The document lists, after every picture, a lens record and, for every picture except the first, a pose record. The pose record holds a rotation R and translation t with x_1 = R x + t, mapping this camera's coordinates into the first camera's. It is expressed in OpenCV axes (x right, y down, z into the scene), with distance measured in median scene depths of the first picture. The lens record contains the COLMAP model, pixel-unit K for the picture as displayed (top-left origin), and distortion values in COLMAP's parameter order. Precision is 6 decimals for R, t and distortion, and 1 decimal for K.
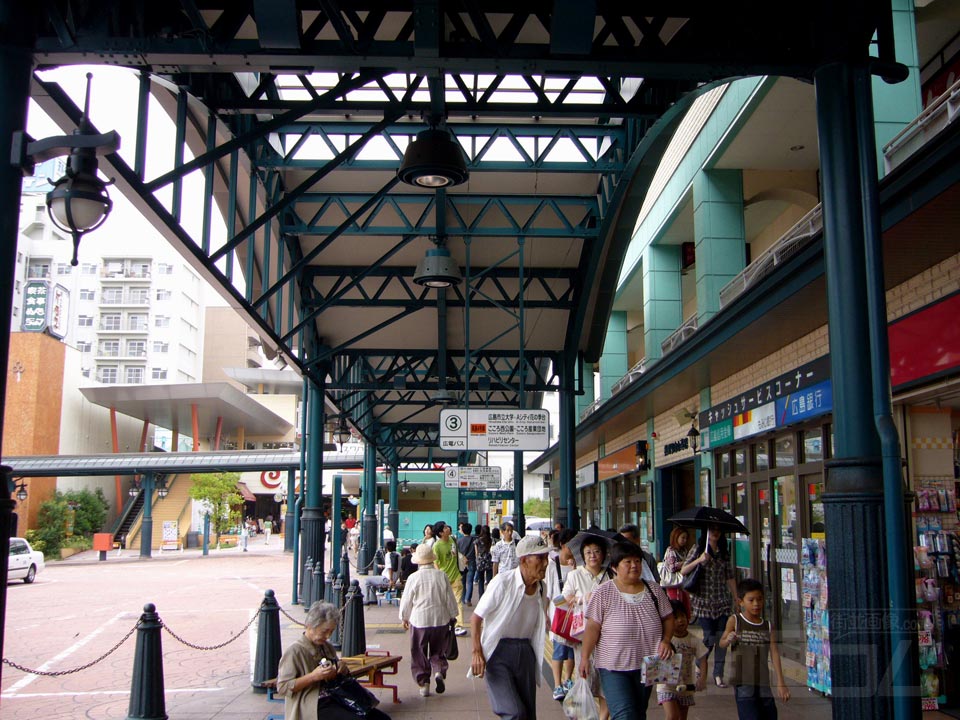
lens RADIAL K [[999.6, 0, 466.8], [0, 999.6, 362.3], [0, 0, 1]] dist [-0.104465, 0.124093]
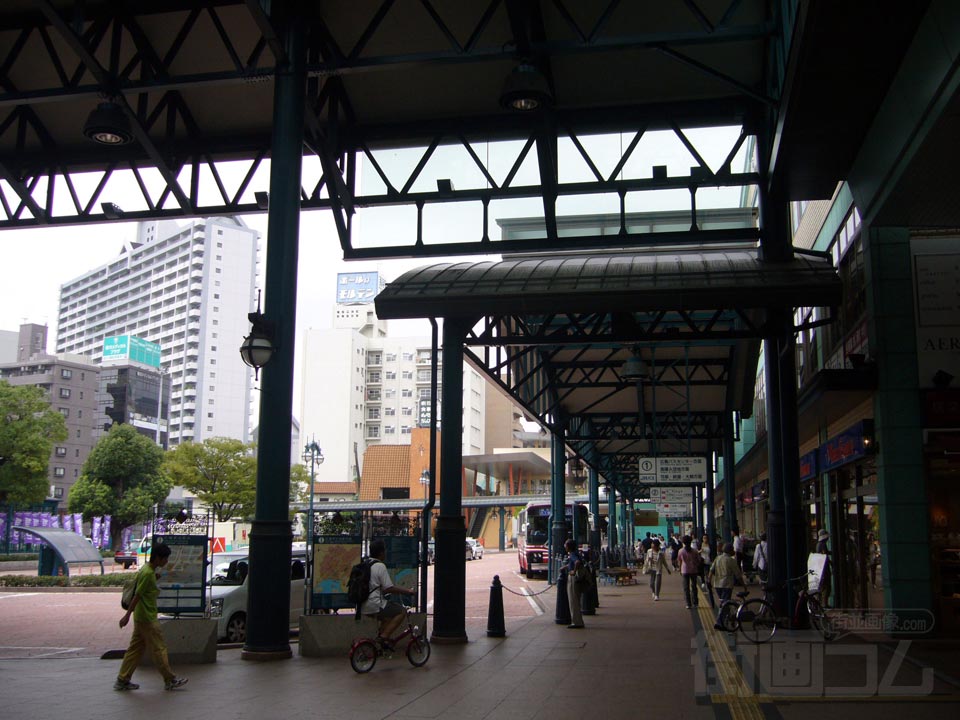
lens RADIAL K [[999.6, 0, 466.8], [0, 999.6, 362.3], [0, 0, 1]] dist [-0.104465, 0.124093]
pose [[0.977424, -0.022443, -0.210093, 0.039255], [0.025753, 0.999583, 0.013030, -0.119318], [0.209713, -0.018146, 0.977595, -0.569594]]
